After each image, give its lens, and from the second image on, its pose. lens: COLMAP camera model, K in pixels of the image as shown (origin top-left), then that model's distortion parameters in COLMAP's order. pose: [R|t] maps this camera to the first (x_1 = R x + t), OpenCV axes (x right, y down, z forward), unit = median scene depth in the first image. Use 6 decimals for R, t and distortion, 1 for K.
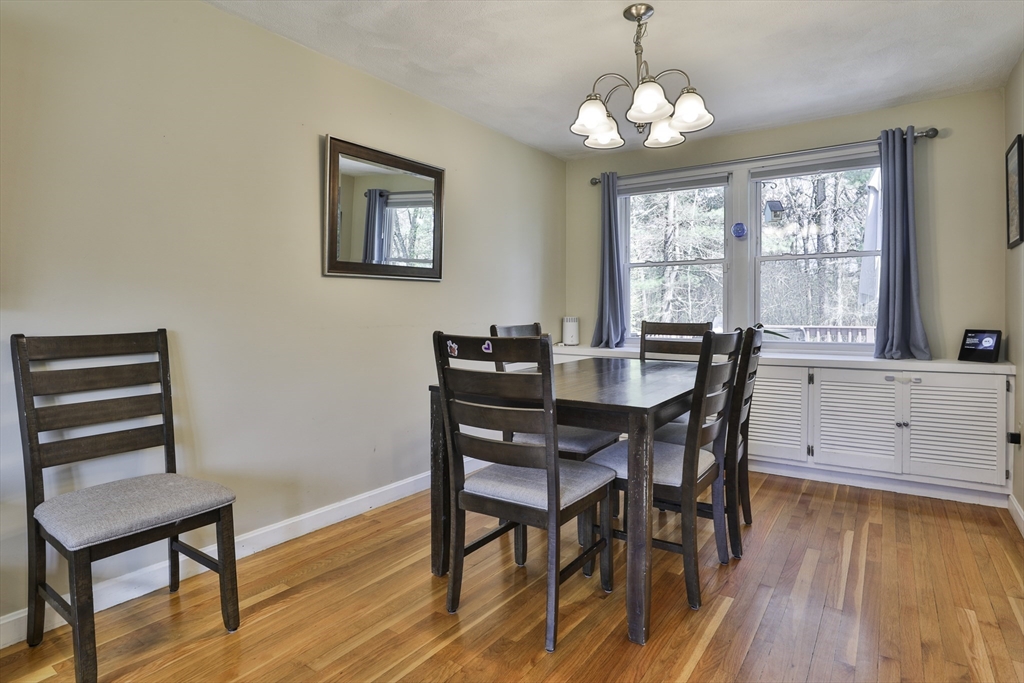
lens RADIAL K [[547.0, 0, 512.8], [0, 547.0, 320.0], [0, 0, 1]] dist [-0.028032, -0.000337]
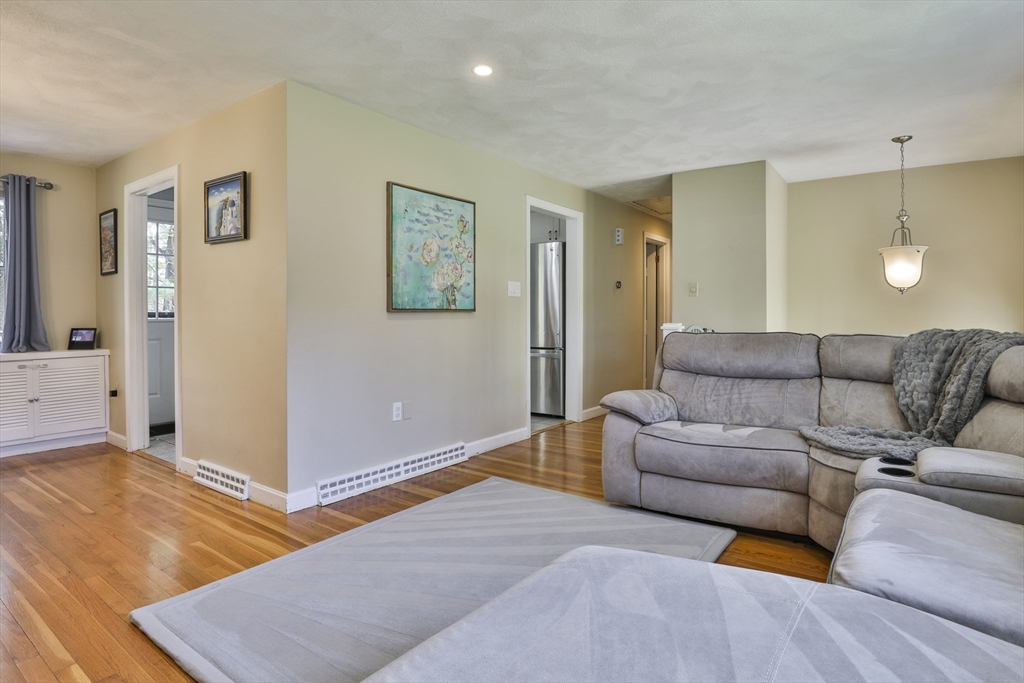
lens RADIAL K [[548.0, 0, 542.9], [0, 548.0, 321.5], [0, 0, 1]] dist [-0.059718, 0.018652]
pose [[0.000771, -0.010127, 0.999948, -0.573895], [0.019821, 0.999752, 0.010109, 0.011025], [-0.999803, 0.019812, 0.000971, -0.265716]]
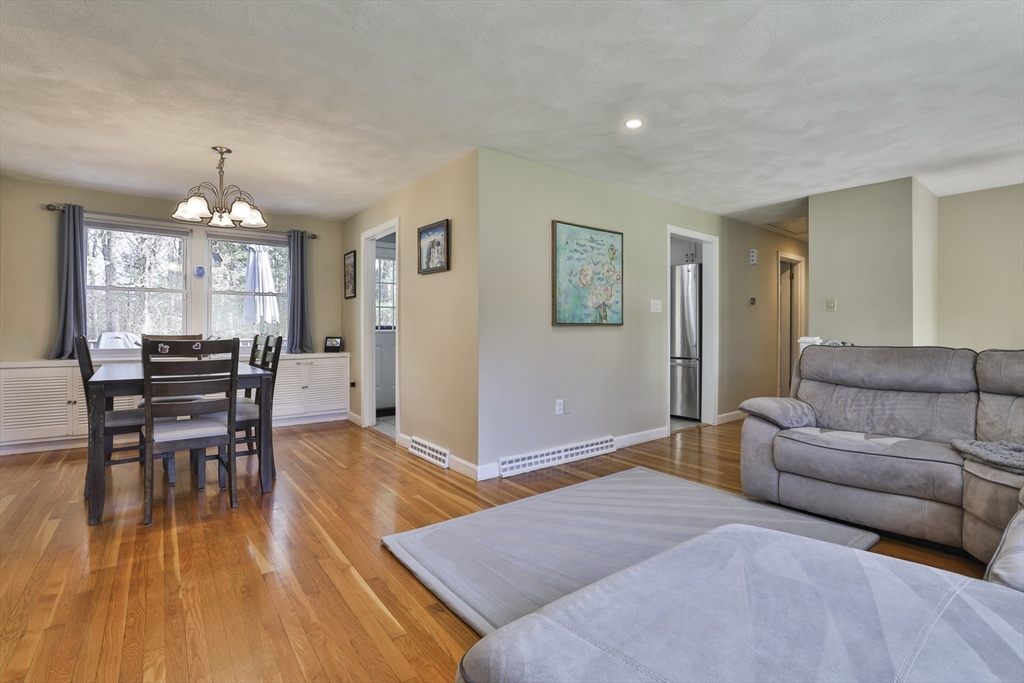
lens RADIAL K [[478.6, 0, 520.9], [0, 478.6, 329.7], [0, 0, 1]] dist [-0.047921, 0.012324]
pose [[0.304157, 0.000231, 0.952622, -0.635056], [0.015055, 0.999874, -0.005049, 0.011446], [-0.952503, 0.015877, 0.304115, -0.238893]]
